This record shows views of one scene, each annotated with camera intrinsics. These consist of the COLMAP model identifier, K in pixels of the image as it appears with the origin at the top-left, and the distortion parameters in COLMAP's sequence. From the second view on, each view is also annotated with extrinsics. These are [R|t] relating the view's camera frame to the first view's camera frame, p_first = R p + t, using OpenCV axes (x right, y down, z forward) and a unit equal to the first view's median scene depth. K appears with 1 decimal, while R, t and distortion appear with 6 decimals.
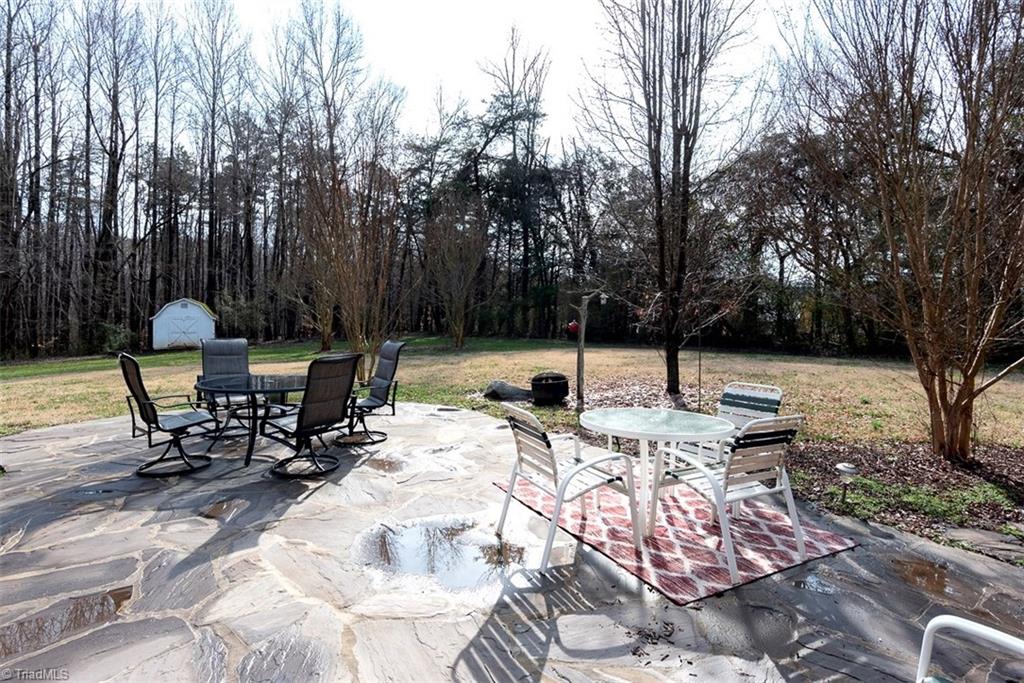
lens RADIAL K [[527.6, 0, 510.2], [0, 527.6, 311.4], [0, 0, 1]] dist [-0.002045, -0.000260]
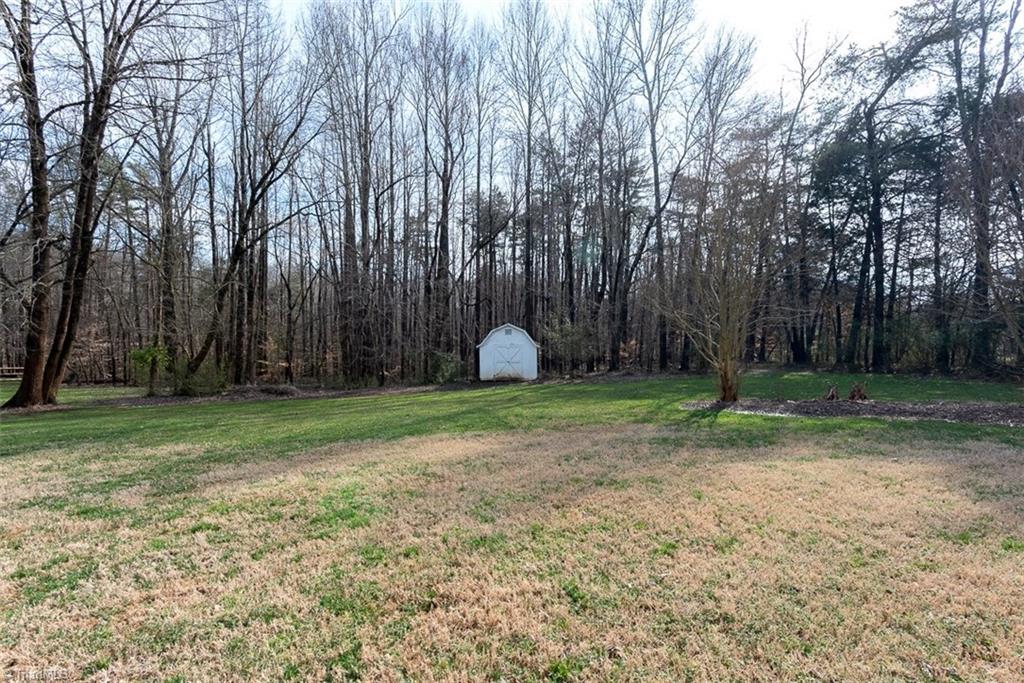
lens RADIAL K [[496.6, 0, 512.2], [0, 496.6, 332.1], [0, 0, 1]] dist [0.013069, 0.000236]
pose [[0.866790, -0.017092, -0.498381, -0.149901], [0.010083, 0.999809, -0.016753, 0.002683], [0.498572, 0.009497, 0.866796, 0.211275]]
